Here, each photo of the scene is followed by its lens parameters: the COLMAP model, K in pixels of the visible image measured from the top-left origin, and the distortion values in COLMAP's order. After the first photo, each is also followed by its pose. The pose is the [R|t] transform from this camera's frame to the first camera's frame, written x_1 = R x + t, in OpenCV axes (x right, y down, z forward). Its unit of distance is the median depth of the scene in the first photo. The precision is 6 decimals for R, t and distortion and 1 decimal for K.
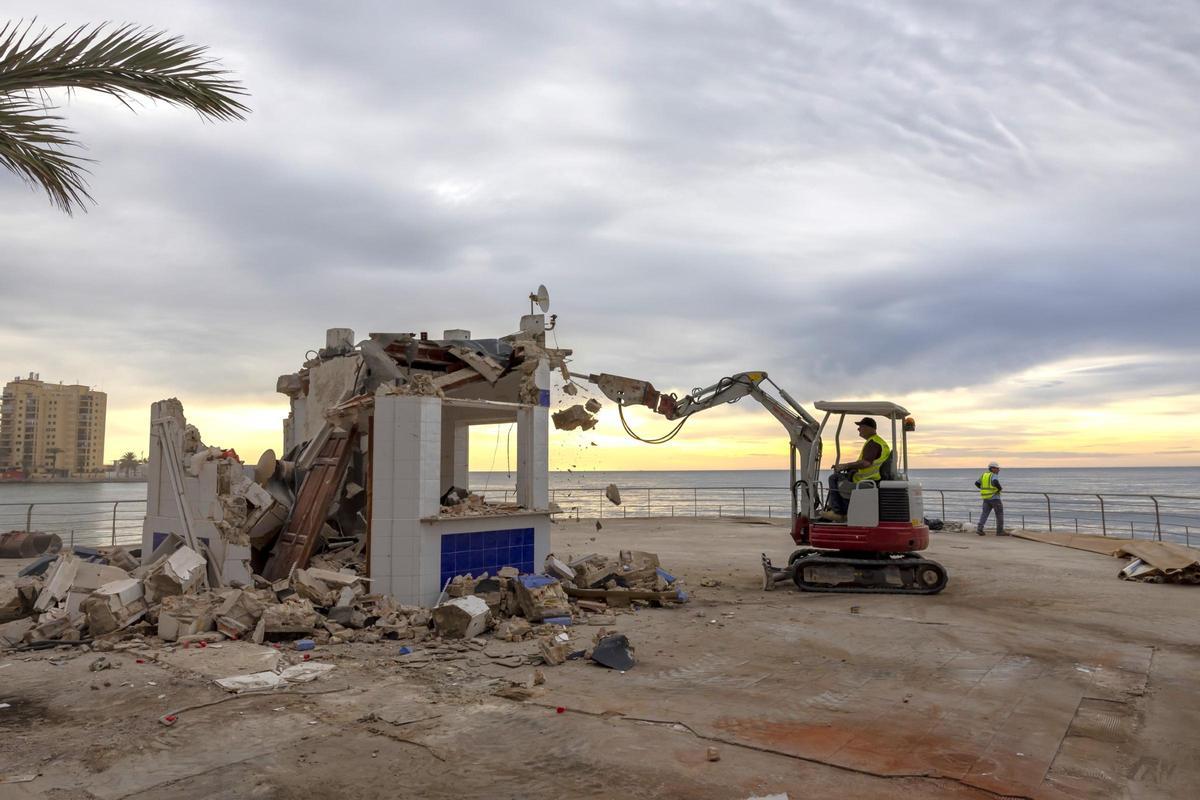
lens RADIAL K [[834.8, 0, 600.0], [0, 834.8, 400.0], [0, 0, 1]] dist [-0.000657, 0.004273]
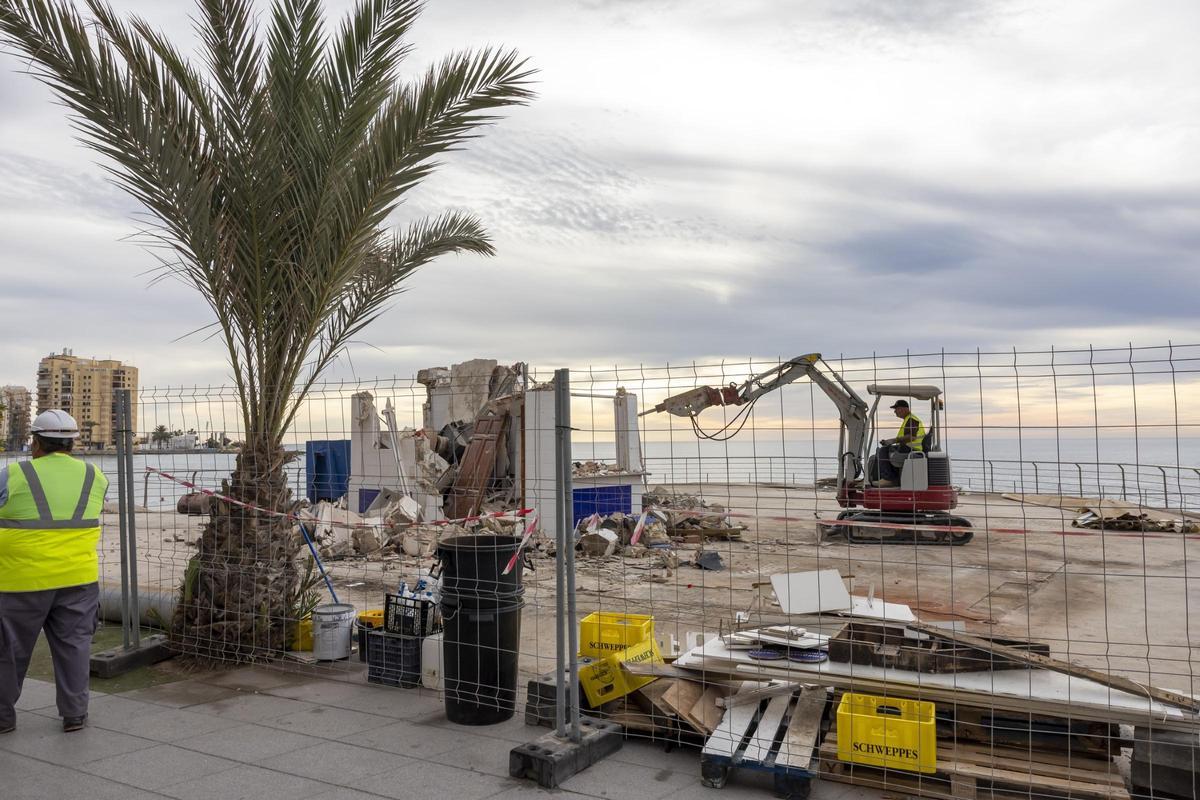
lens RADIAL K [[869.4, 0, 600.0], [0, 869.4, 400.0], [0, 0, 1]] dist [0.000904, 0.031077]
pose [[0.999997, -0.002389, -0.000324, -0.143448], [0.002399, 0.999323, 0.036713, -0.042892], [0.000236, -0.036714, 0.999326, -0.463578]]
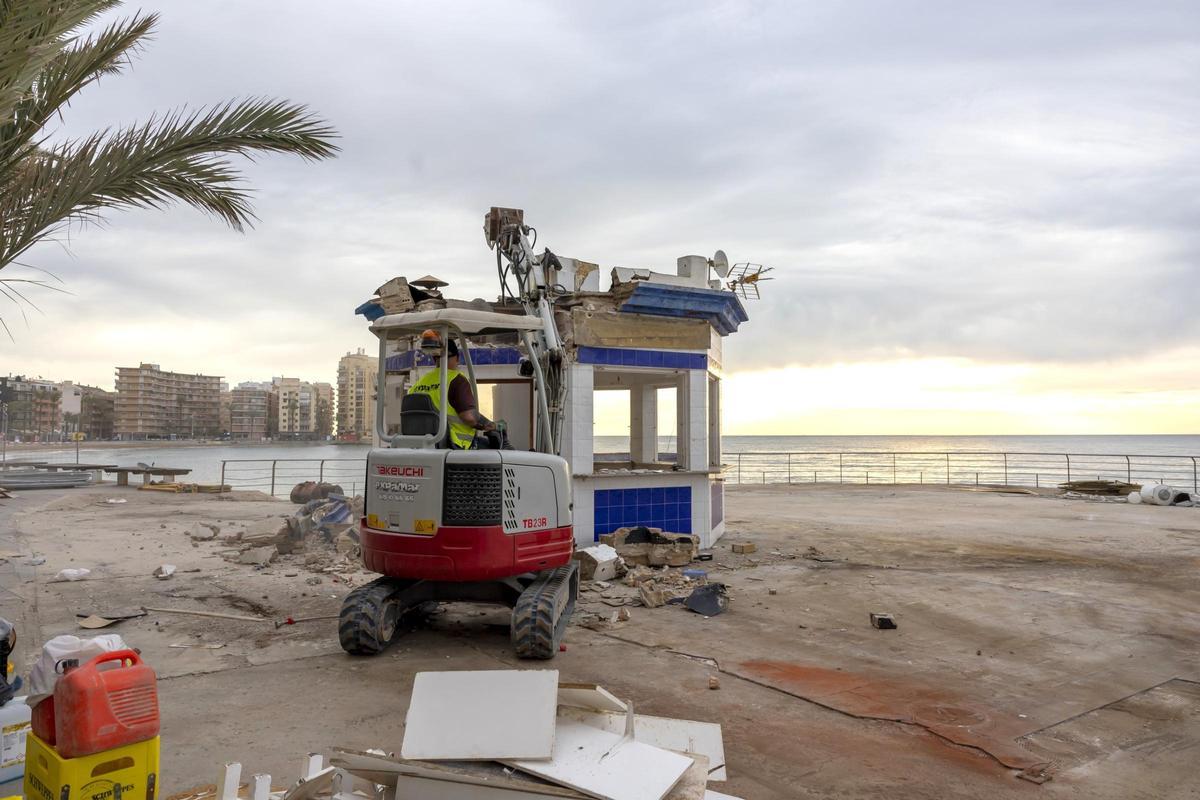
lens RADIAL K [[869.4, 0, 600.0], [0, 869.4, 400.0], [0, 0, 1]] dist [0.000904, 0.031077]
pose [[0.940415, -0.012520, -0.339797, 0.209279], [0.027818, 0.998805, 0.040186, -0.003357], [0.338888, -0.047244, 0.939640, -0.068894]]
